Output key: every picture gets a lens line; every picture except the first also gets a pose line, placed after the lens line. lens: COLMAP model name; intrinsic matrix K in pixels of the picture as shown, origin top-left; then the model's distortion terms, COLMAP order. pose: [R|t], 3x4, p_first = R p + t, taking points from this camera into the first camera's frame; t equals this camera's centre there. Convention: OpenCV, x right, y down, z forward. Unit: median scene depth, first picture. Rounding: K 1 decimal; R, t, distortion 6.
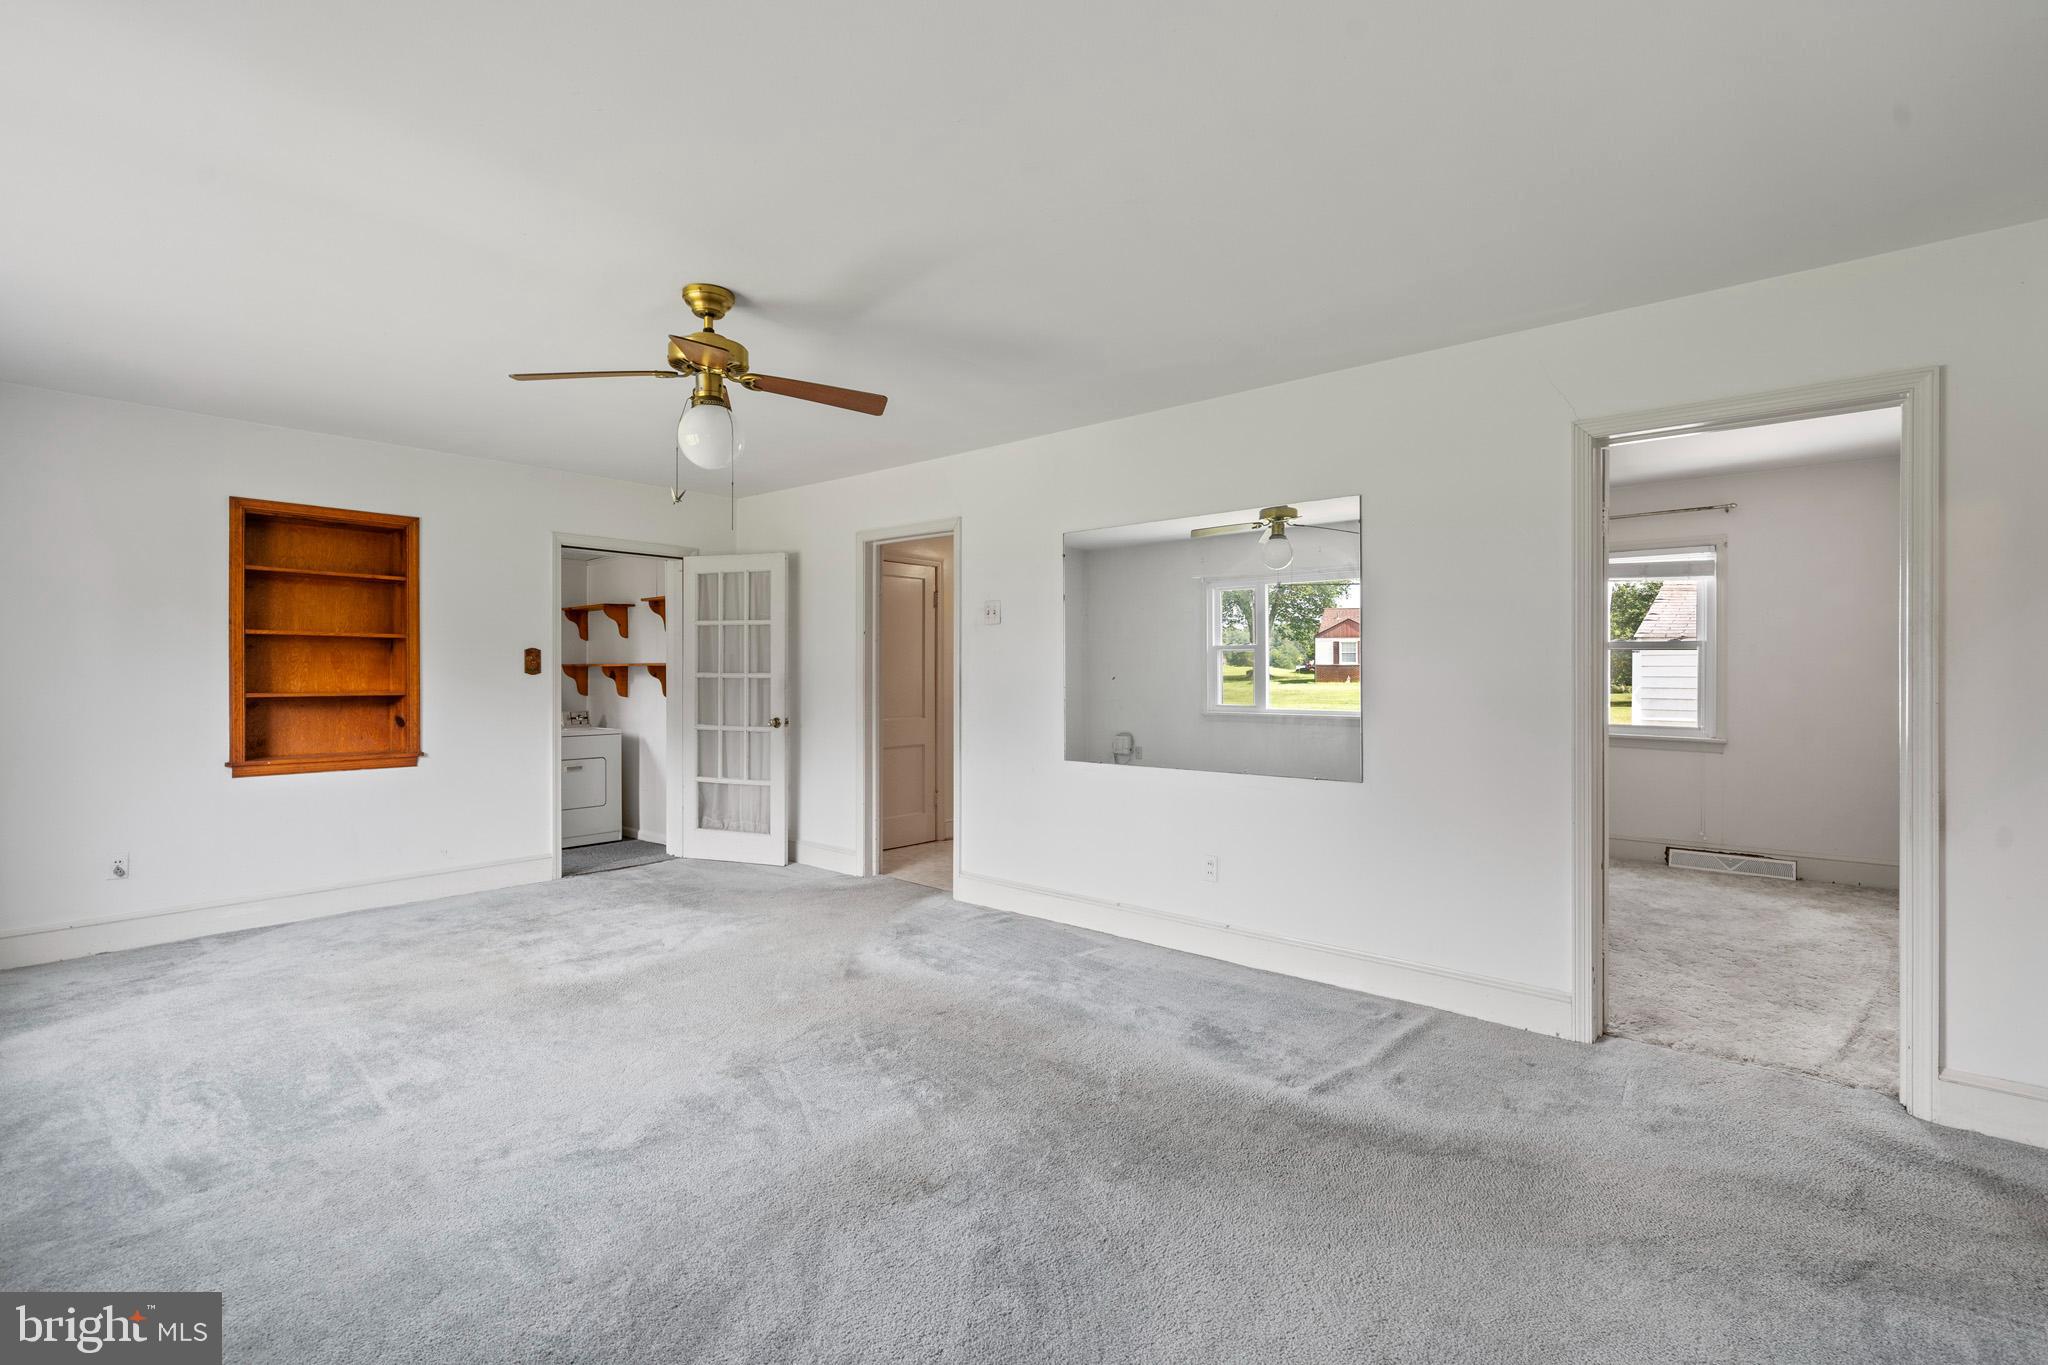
lens RADIAL K [[921.1, 0, 1032.7], [0, 921.1, 678.6], [0, 0, 1]] dist [0.016076, -0.000420]
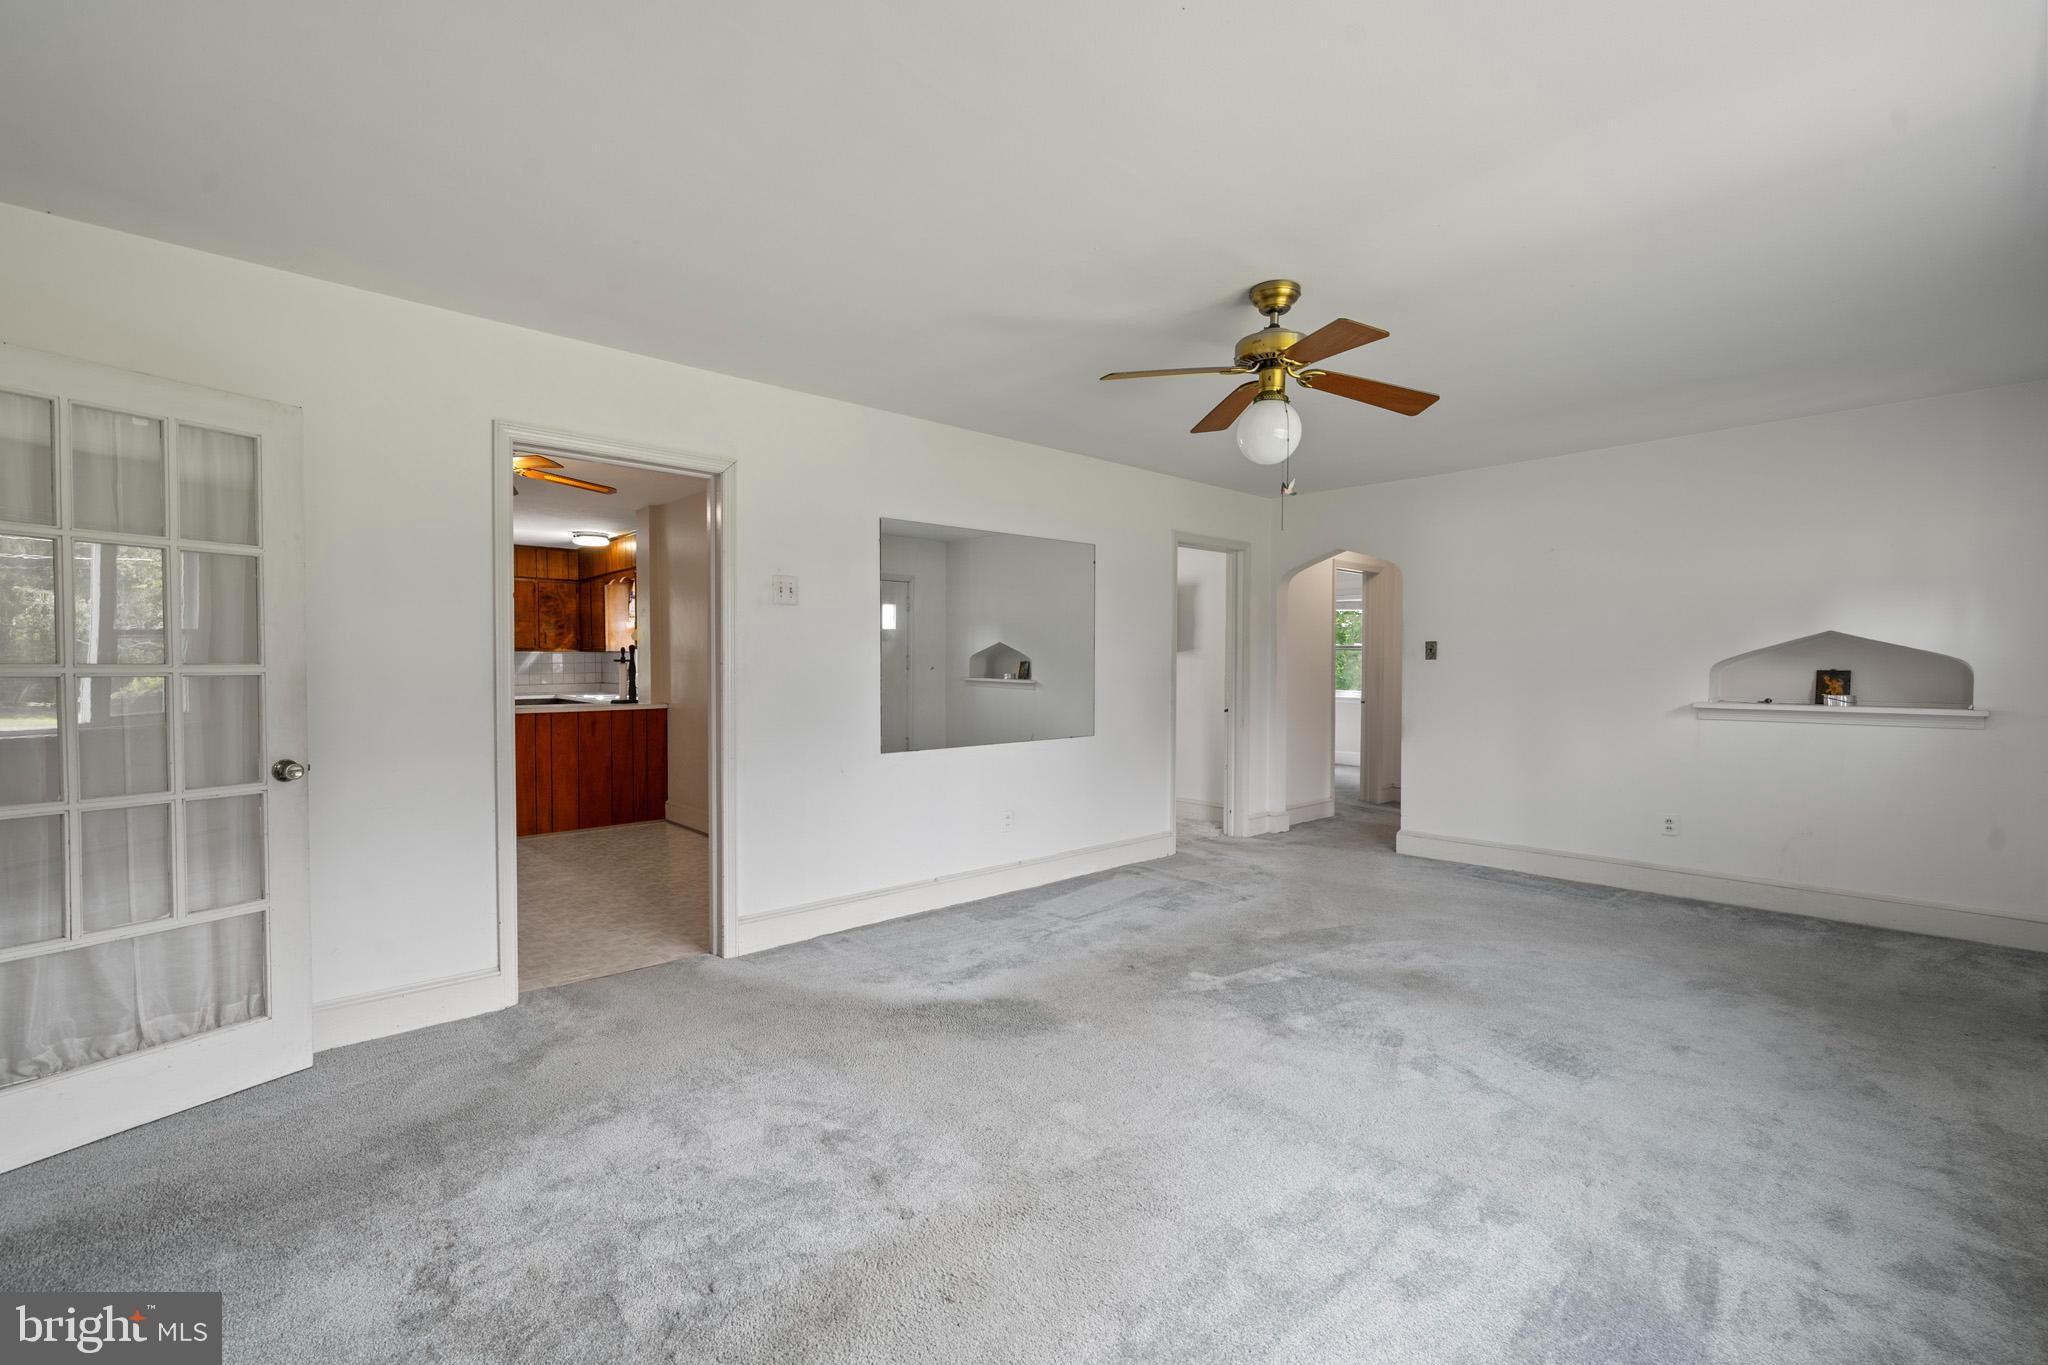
lens RADIAL K [[921.1, 0, 1013.5], [0, 921.1, 680.5], [0, 0, 1]] dist [0.016076, -0.000420]
pose [[0.107417, -0.024033, 0.993924, -0.768620], [-0.000608, 0.999706, 0.024239, -0.009876], [-0.994214, -0.003208, 0.107371, 0.641152]]
